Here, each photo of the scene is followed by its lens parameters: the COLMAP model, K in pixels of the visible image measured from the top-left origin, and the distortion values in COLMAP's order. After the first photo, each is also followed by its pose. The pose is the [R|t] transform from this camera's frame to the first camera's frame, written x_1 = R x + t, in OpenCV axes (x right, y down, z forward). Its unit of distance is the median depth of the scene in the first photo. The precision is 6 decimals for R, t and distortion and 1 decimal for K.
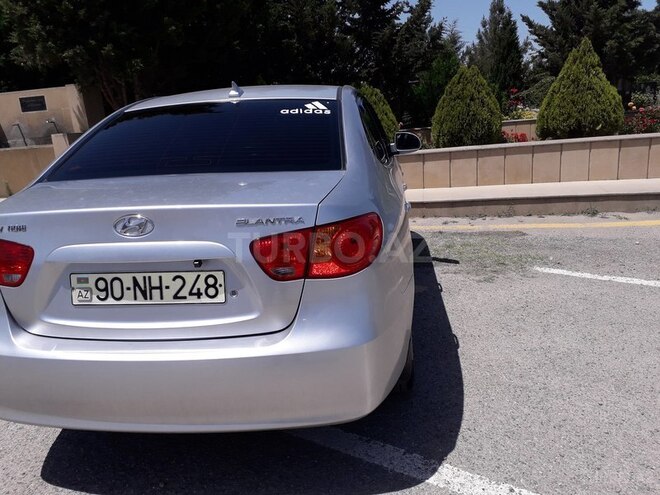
lens RADIAL K [[501.7, 0, 330.0], [0, 501.7, 247.5], [0, 0, 1]] dist [0.014061, -0.003491]
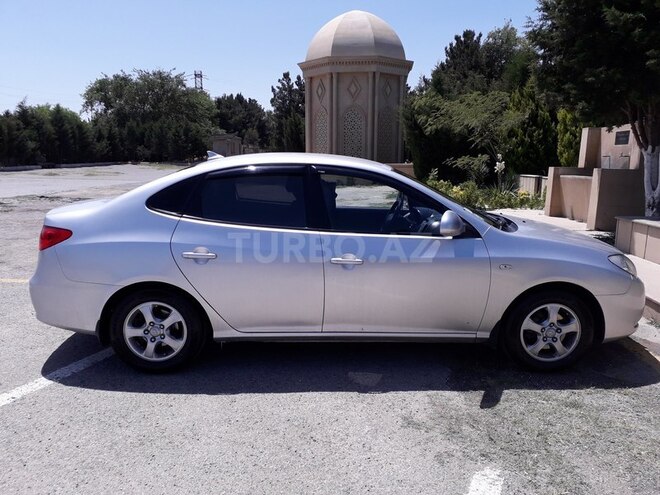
lens RADIAL K [[501.7, 0, 330.0], [0, 501.7, 247.5], [0, 0, 1]] dist [0.014061, -0.003491]
pose [[0.205346, 0.251250, -0.945889, 1.796766], [-0.284588, 0.940051, 0.187917, -0.548269], [0.936399, 0.230601, 0.264539, 1.235625]]
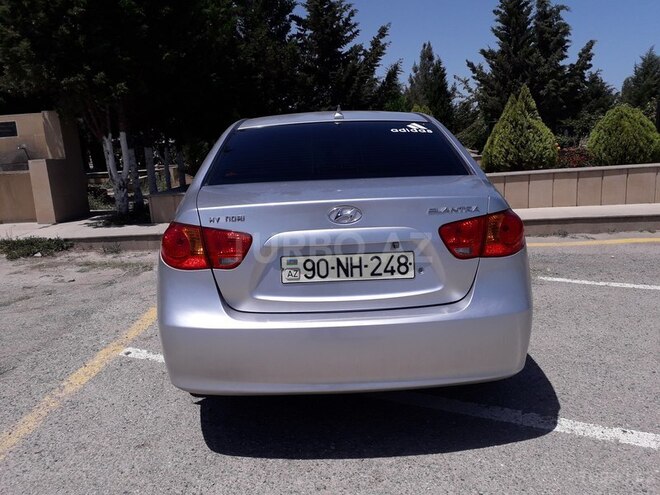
lens RADIAL K [[501.7, 0, 330.0], [0, 501.7, 247.5], [0, 0, 1]] dist [0.014061, -0.003491]
pose [[0.991044, -0.007412, 0.133328, -0.444076], [0.016683, 0.997508, -0.068550, 0.090246], [-0.132488, 0.070161, 0.988698, -0.137108]]
